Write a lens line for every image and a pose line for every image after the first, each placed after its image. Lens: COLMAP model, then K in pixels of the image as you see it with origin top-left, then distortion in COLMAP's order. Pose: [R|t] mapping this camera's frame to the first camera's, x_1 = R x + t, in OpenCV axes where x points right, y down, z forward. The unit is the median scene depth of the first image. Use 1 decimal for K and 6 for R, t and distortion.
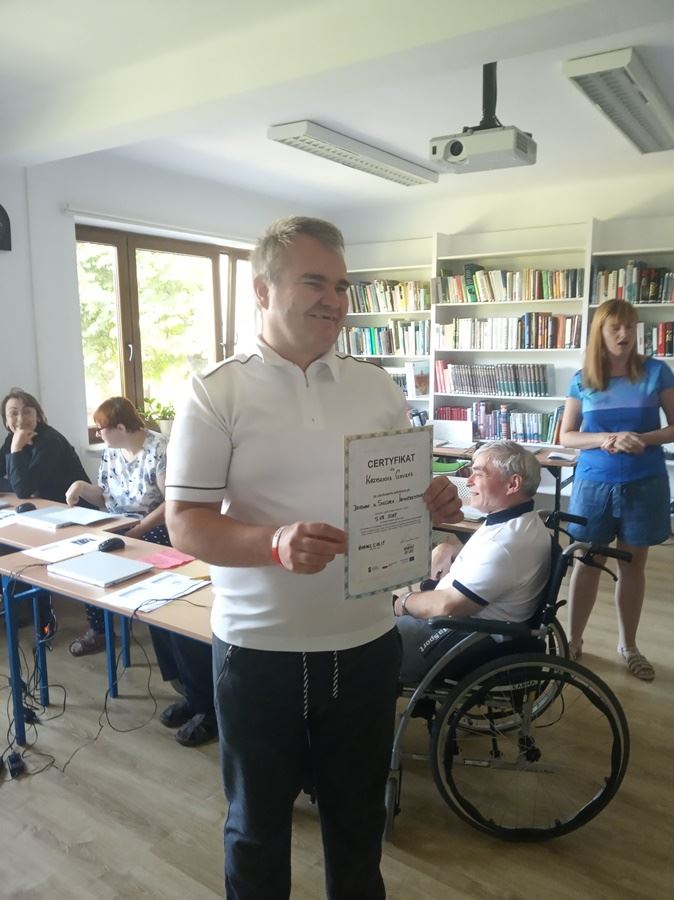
lens RADIAL K [[695.8, 0, 337.0], [0, 695.8, 450.0], [0, 0, 1]] dist [0.003552, -0.006485]
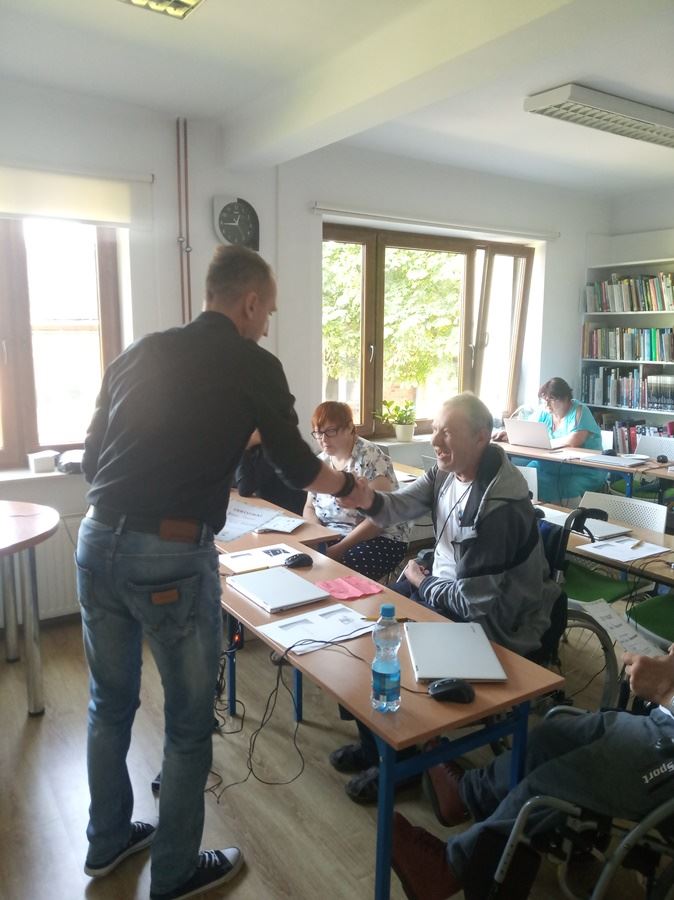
lens RADIAL K [[681.7, 0, 337.4], [0, 681.7, 442.1], [0, 0, 1]] dist [0.007254, -0.005899]
pose [[0.918199, 0.069449, -0.389985, 0.035482], [-0.073107, 0.997309, 0.005477, -0.016373], [0.389316, 0.023482, 0.920805, 0.098888]]
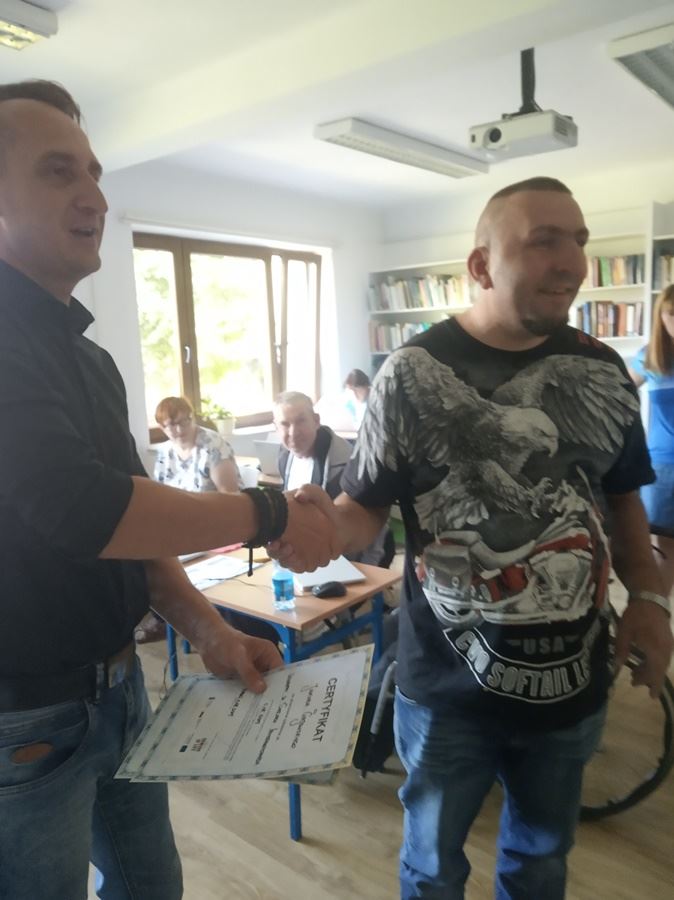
lens RADIAL K [[716.3, 0, 335.8], [0, 716.3, 451.5], [0, 0, 1]] dist [-0.000888, -0.011455]
pose [[0.995442, -0.021179, -0.092983, 0.014811], [0.020313, 0.999741, -0.010251, 0.016303], [0.093176, 0.008316, 0.995615, -0.026856]]
